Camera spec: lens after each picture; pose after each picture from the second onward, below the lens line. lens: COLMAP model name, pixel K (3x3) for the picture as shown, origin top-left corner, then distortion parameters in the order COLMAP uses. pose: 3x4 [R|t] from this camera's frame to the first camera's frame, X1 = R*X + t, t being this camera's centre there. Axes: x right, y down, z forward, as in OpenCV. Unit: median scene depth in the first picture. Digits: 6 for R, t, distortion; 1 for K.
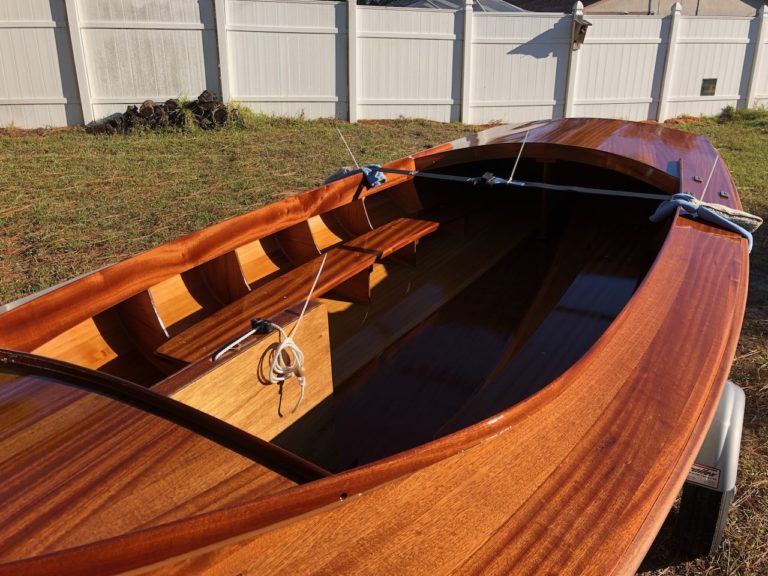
lens RADIAL K [[624.8, 0, 416.4], [0, 624.8, 288.5], [0, 0, 1]] dist [0.043351, -0.057082]
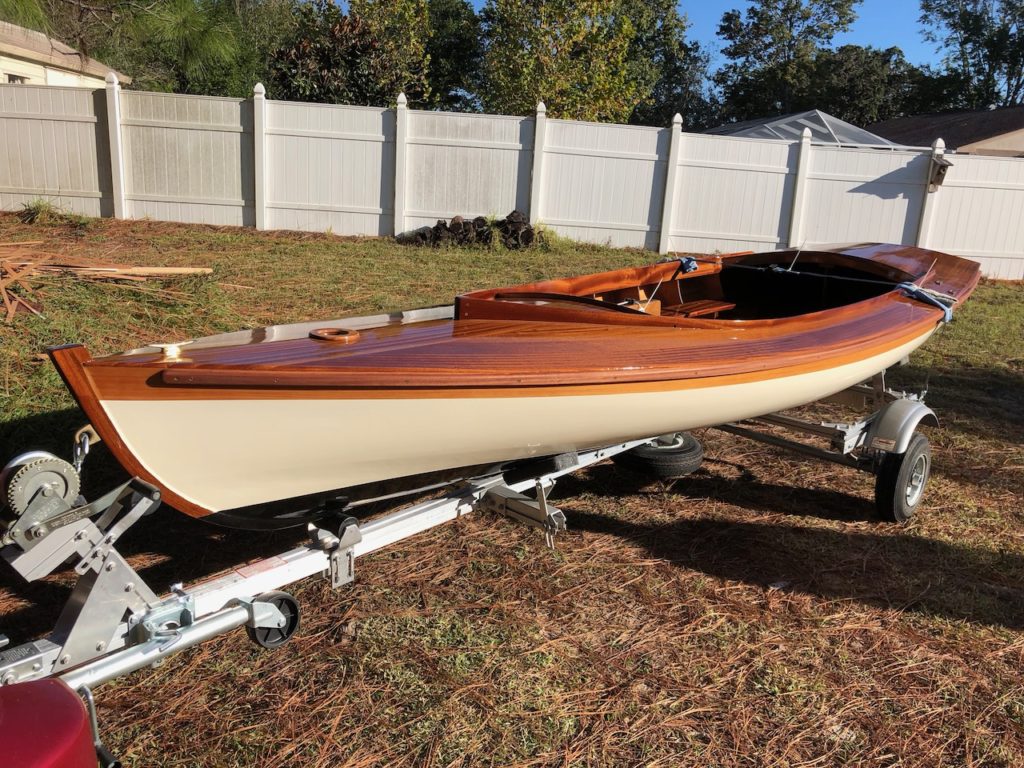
lens RADIAL K [[833.0, 0, 555.2], [0, 833.0, 384.7], [0, 0, 1]] dist [0.043351, -0.057082]
pose [[0.974164, 0.104961, -0.199969, 0.010418], [-0.128616, 0.985663, -0.109205, 0.083645], [0.185640, 0.132102, 0.973698, -0.208211]]
